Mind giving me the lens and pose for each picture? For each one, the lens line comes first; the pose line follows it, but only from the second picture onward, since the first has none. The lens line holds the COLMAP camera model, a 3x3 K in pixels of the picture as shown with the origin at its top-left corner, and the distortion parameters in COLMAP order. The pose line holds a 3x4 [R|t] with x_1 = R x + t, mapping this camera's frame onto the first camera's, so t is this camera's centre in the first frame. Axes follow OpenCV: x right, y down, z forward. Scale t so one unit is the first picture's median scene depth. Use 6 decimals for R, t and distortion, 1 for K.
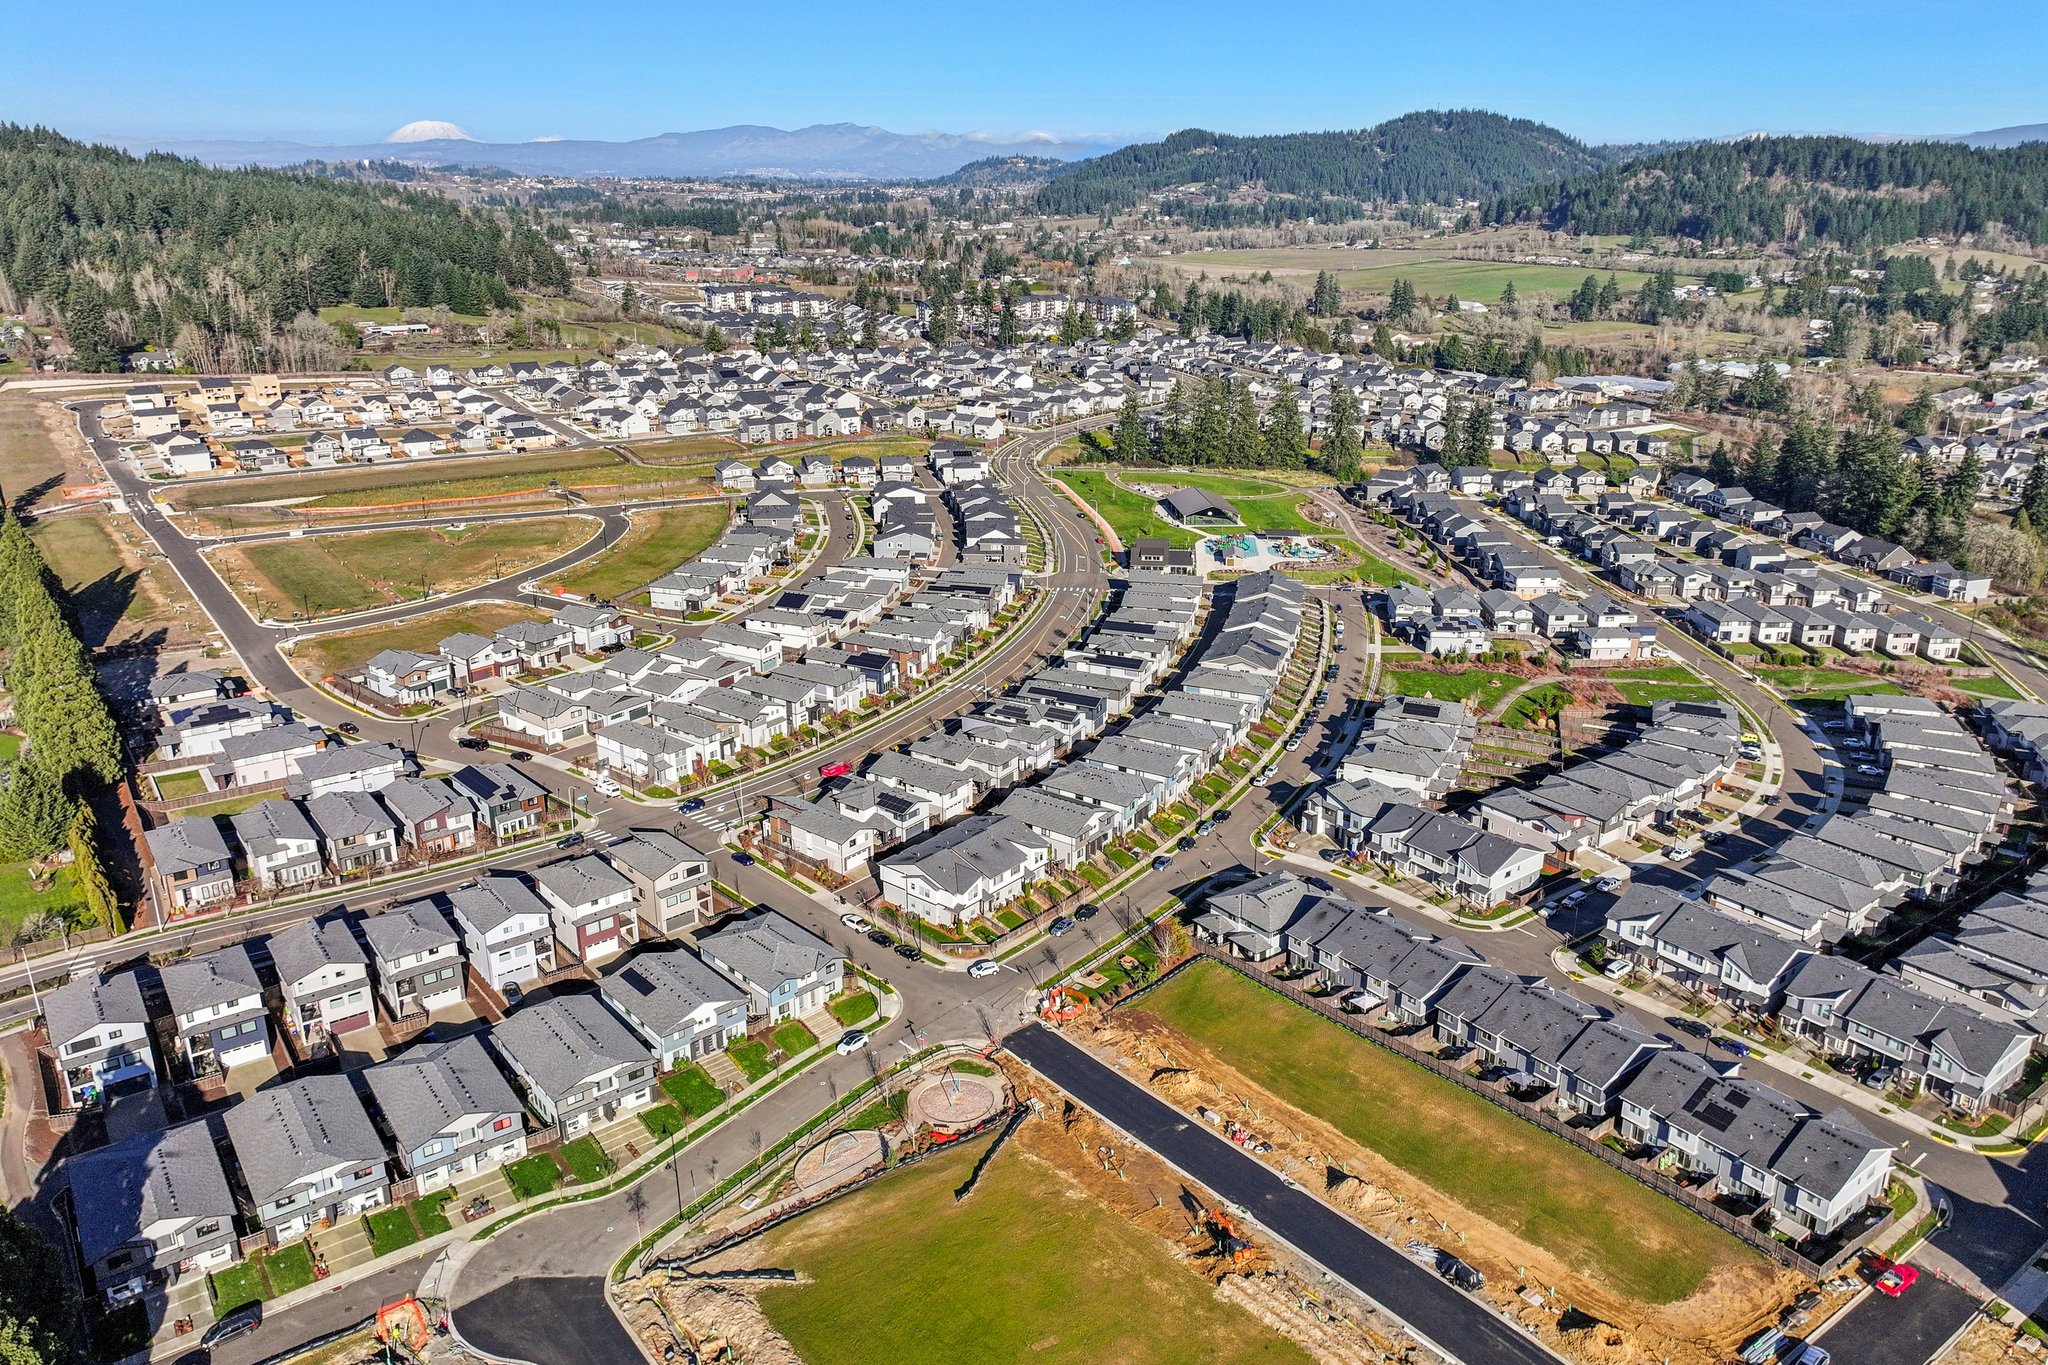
lens RADIAL K [[1448.0, 0, 1040.6], [0, 1448.0, 681.0], [0, 0, 1]] dist [0.001526, 0.009853]
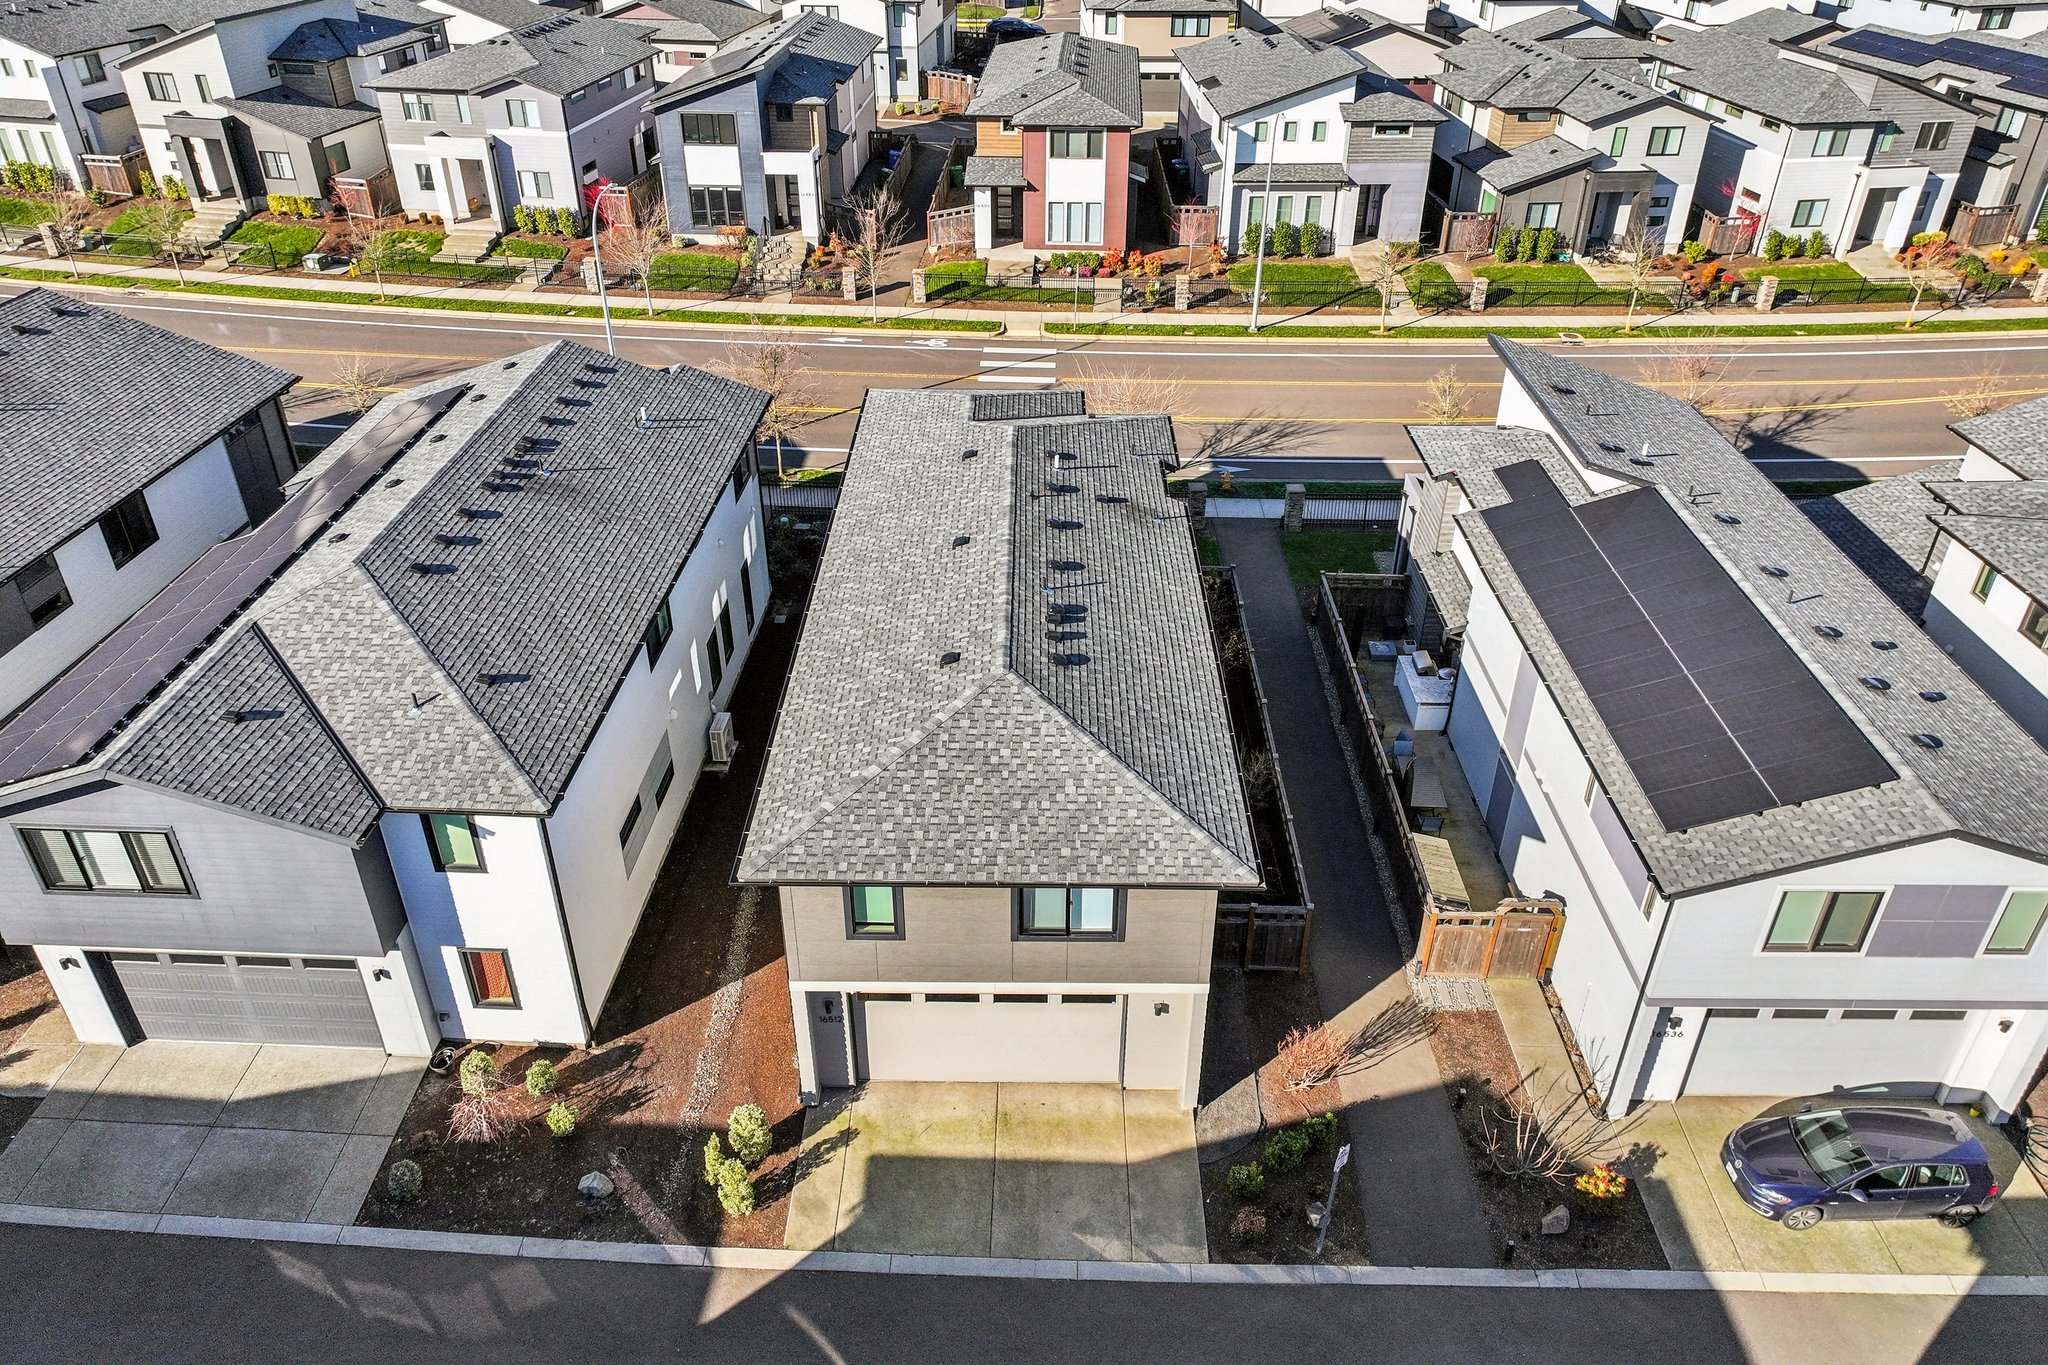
lens RADIAL K [[1432.9, 0, 1027.9], [0, 1432.9, 685.5], [0, 0, 1]] dist [-0.016106, 0.029915]
pose [[0.379556, 0.492813, -0.782990, 0.035633], [-0.304820, 0.865679, 0.397096, -0.010917], [0.873512, 0.087951, 0.478793, 0.308524]]
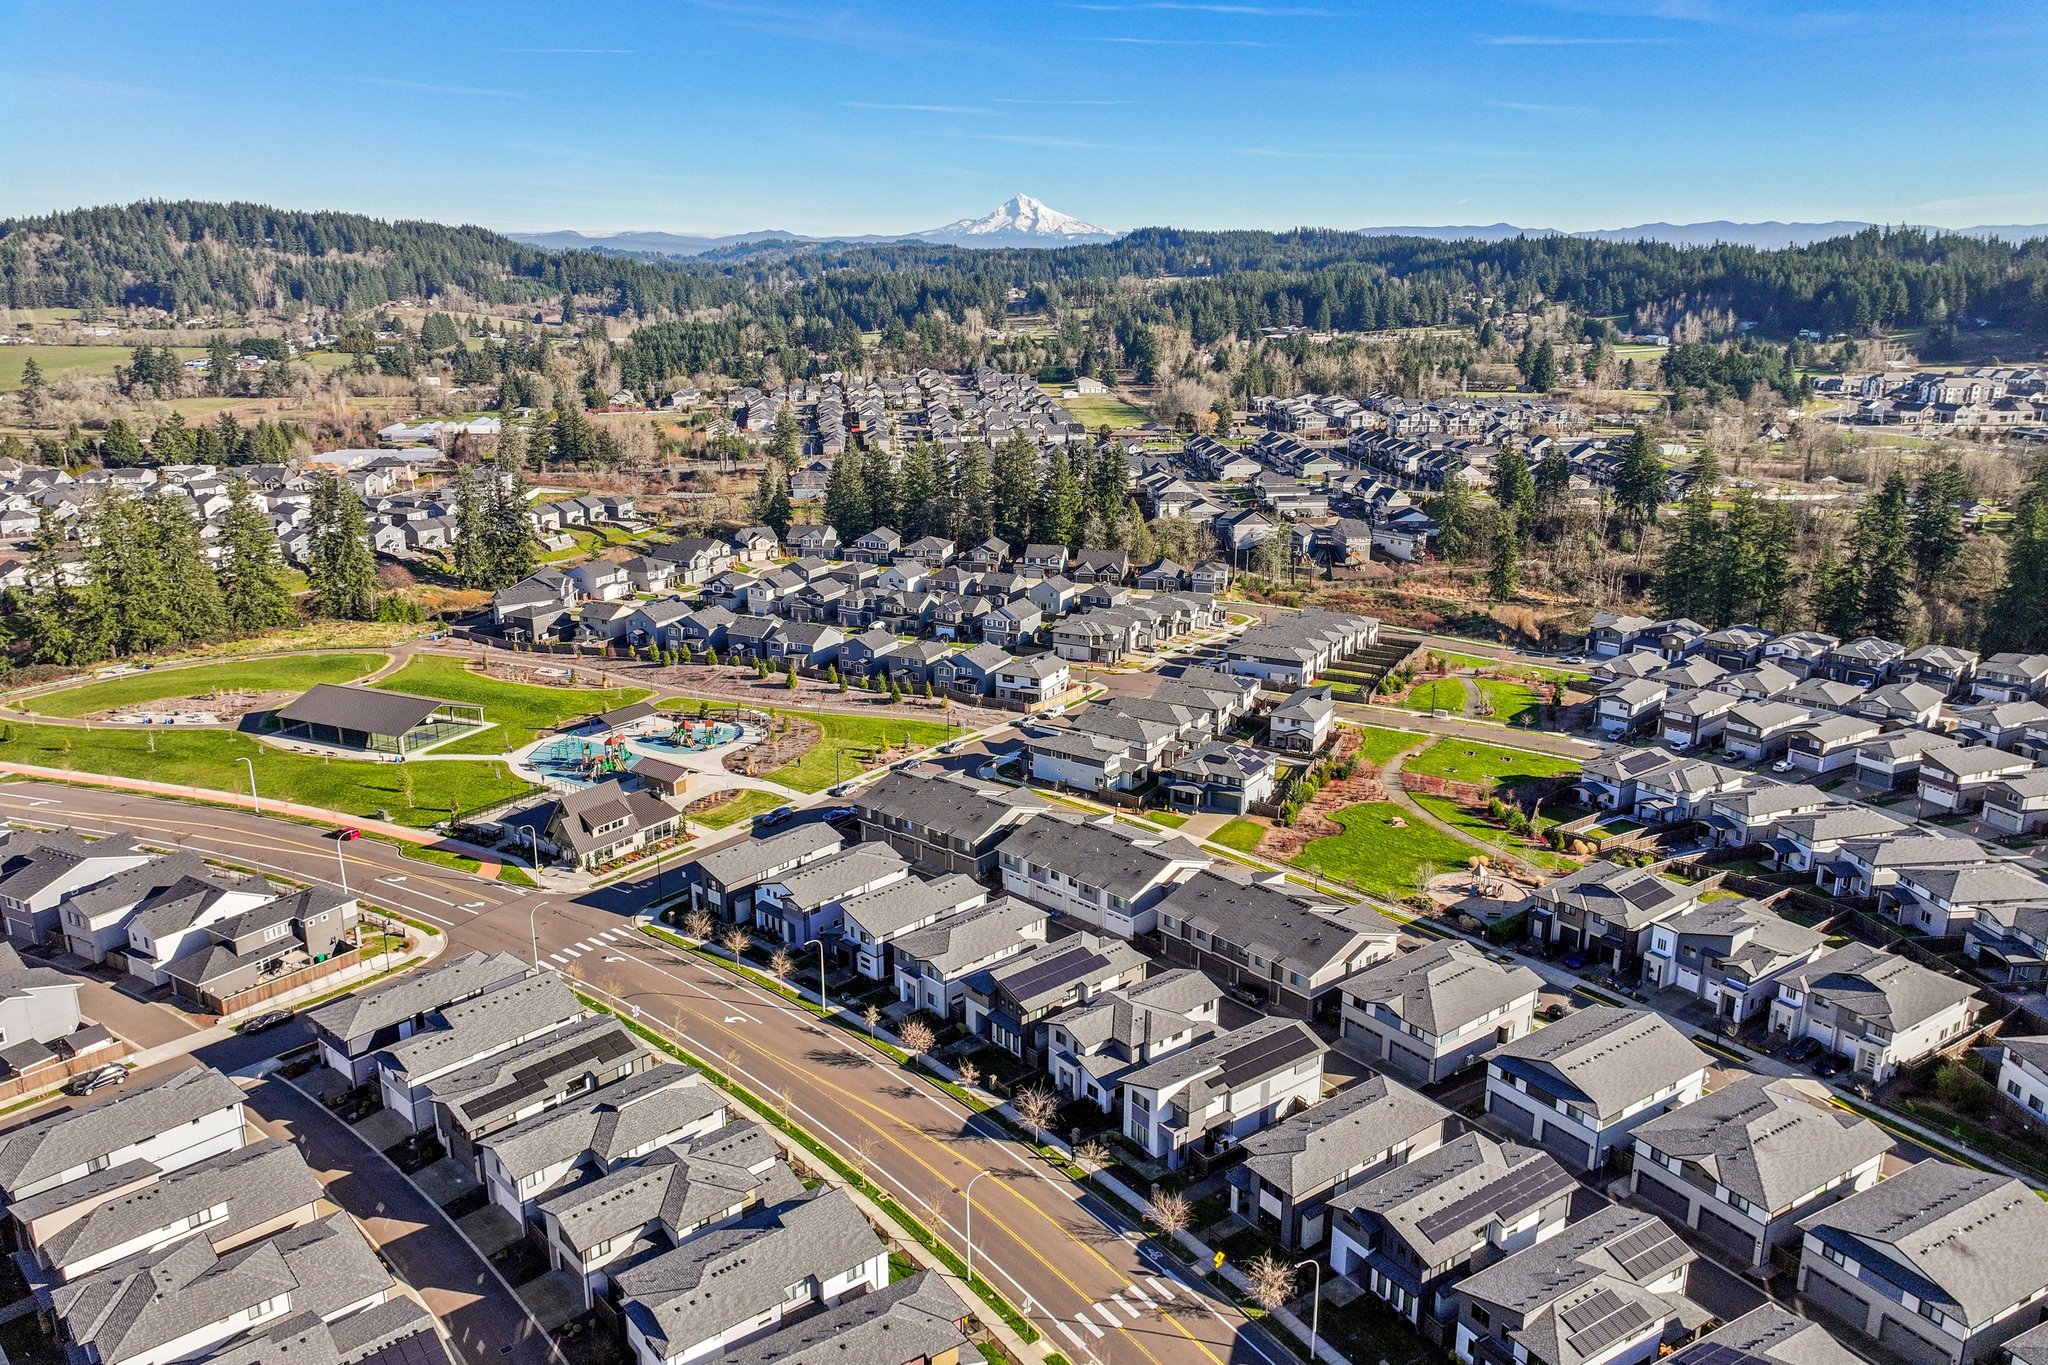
lens RADIAL K [[1428.3, 0, 1024.0], [0, 1428.3, 682.5], [0, 0, 1]] dist [0.000059, 0.007158]
pose [[0.508561, -0.246494, 0.824989, -0.100921], [0.287948, 0.951668, 0.106839, -0.061324], [-0.811450, 0.183220, 0.554958, 0.265762]]
